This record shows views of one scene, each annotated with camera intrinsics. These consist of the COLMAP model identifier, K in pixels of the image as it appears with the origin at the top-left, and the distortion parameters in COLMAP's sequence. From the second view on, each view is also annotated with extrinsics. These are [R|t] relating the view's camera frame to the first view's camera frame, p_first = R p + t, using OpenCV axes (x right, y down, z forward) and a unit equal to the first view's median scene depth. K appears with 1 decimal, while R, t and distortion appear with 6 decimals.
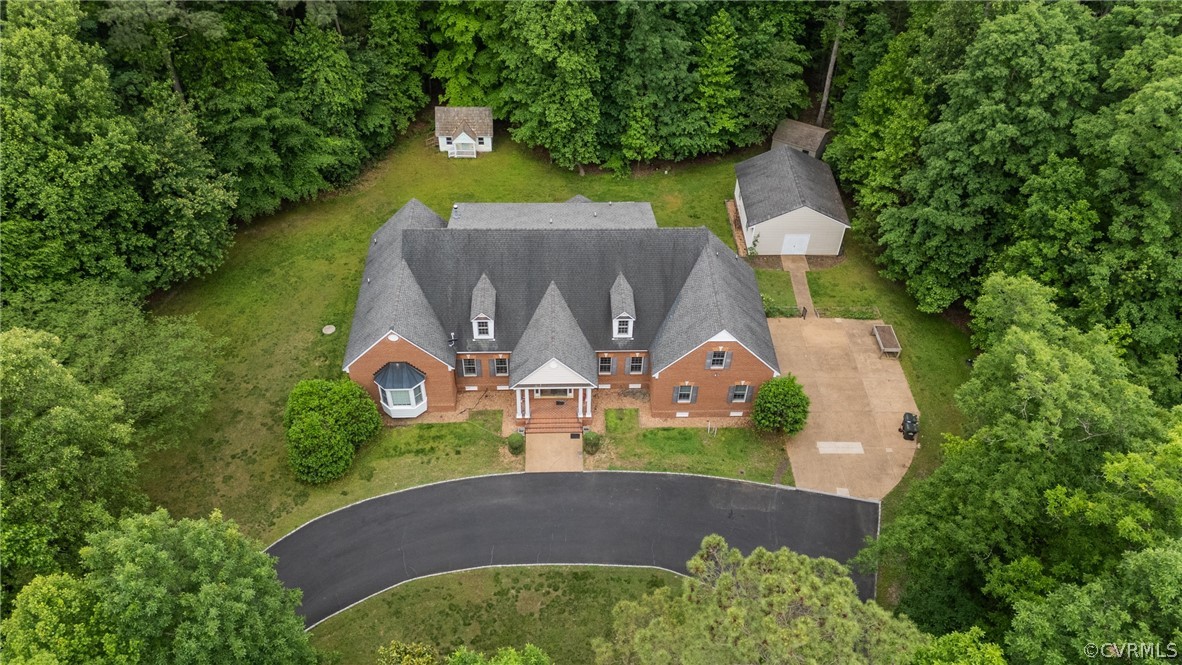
lens RADIAL K [[832.1, 0, 591.0], [0, 832.1, 332.5], [0, 0, 1]] dist [0.002916, -0.000639]
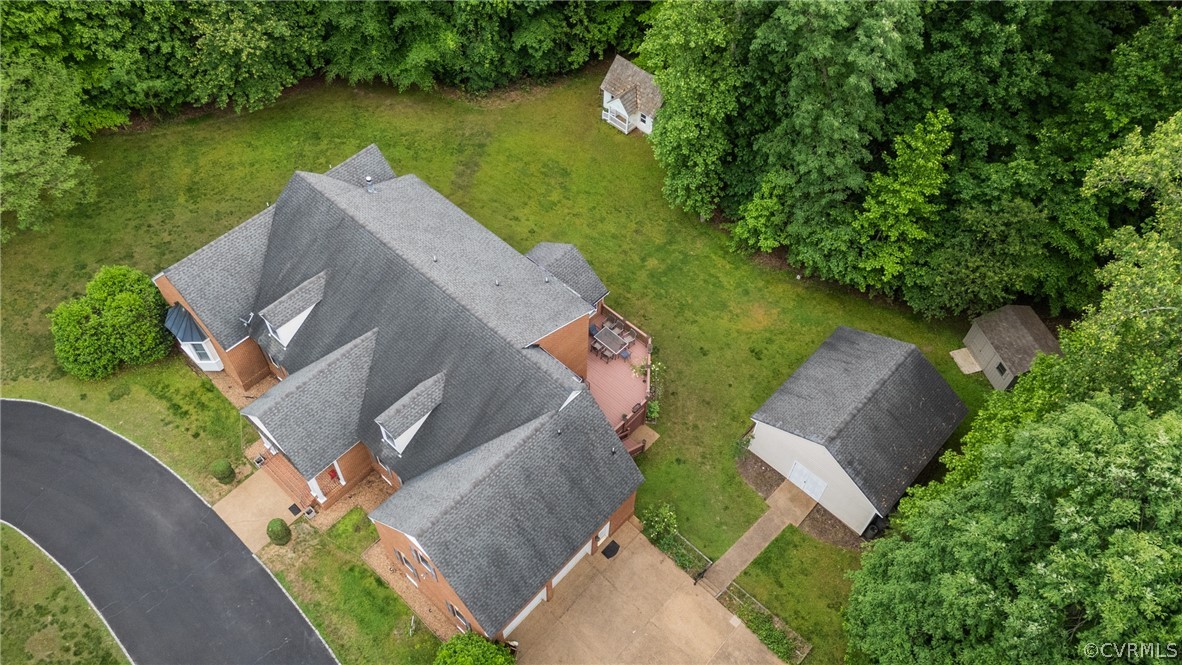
lens RADIAL K [[832.1, 0, 591.0], [0, 832.1, 332.5], [0, 0, 1]] dist [0.002916, -0.000639]
pose [[0.725157, 0.561667, -0.398344, 0.367868], [-0.512238, 0.826621, 0.233046, -0.310049], [0.460174, 0.035052, 0.887137, 0.392636]]
